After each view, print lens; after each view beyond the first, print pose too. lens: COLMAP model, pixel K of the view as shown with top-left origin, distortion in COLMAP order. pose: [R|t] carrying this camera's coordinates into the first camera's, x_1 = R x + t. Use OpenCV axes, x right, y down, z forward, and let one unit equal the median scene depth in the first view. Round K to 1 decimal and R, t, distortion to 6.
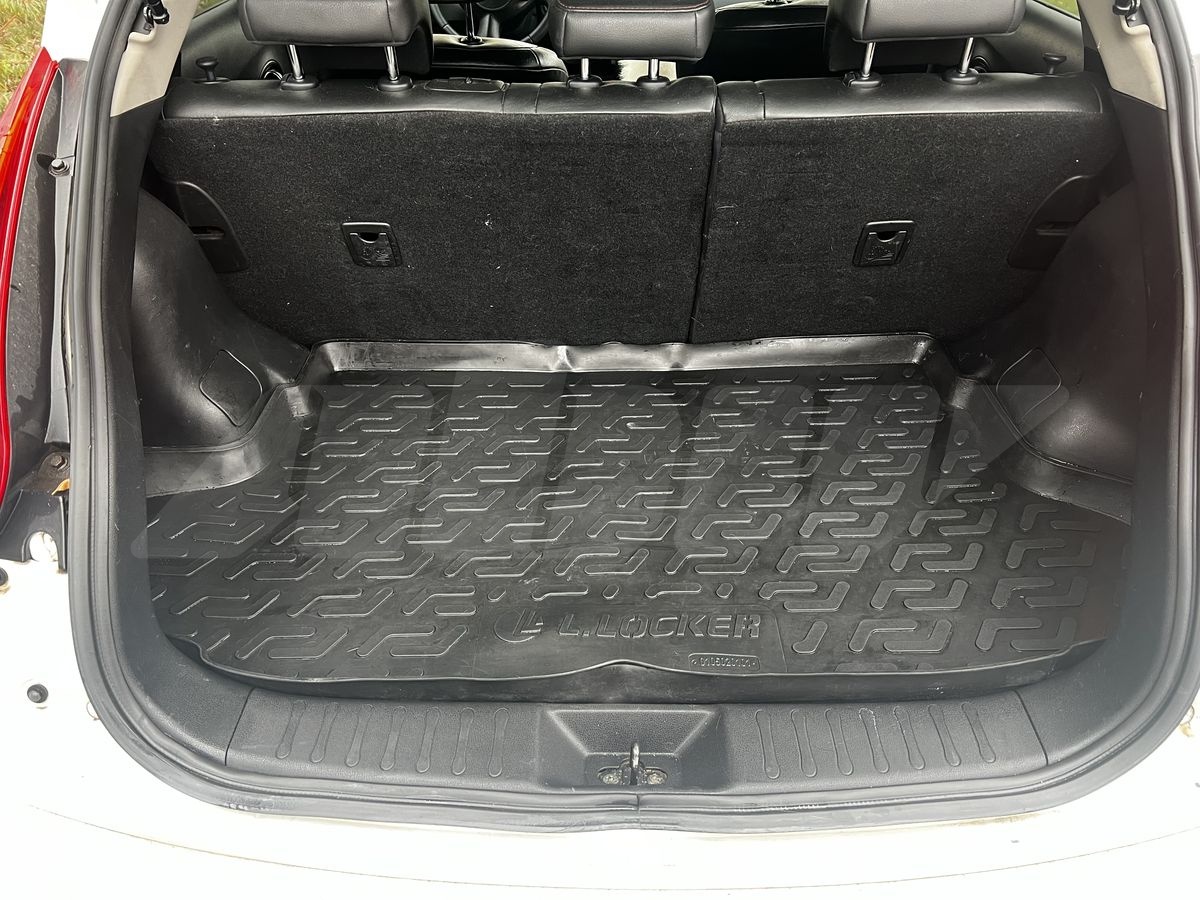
lens RADIAL K [[912.7, 0, 594.9], [0, 912.7, 446.4], [0, 0, 1]] dist [0.023999, -0.034050]
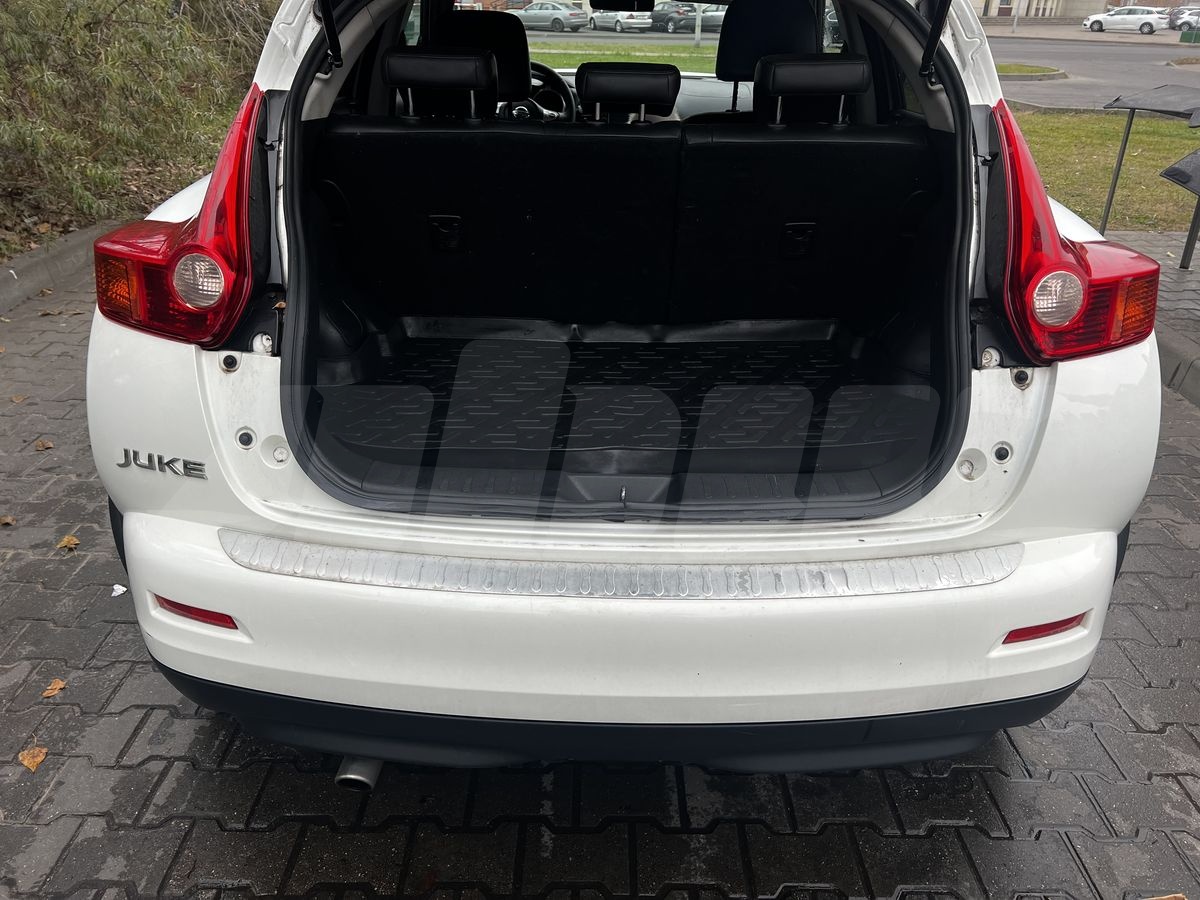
lens RADIAL K [[912.7, 0, 604.4], [0, 912.7, 452.1], [0, 0, 1]] dist [0.023999, -0.034050]
pose [[0.999591, 0.022089, 0.018153, -0.014893], [-0.018611, 0.984680, -0.173375, 0.423327], [-0.021705, 0.172966, 0.984689, -0.428812]]
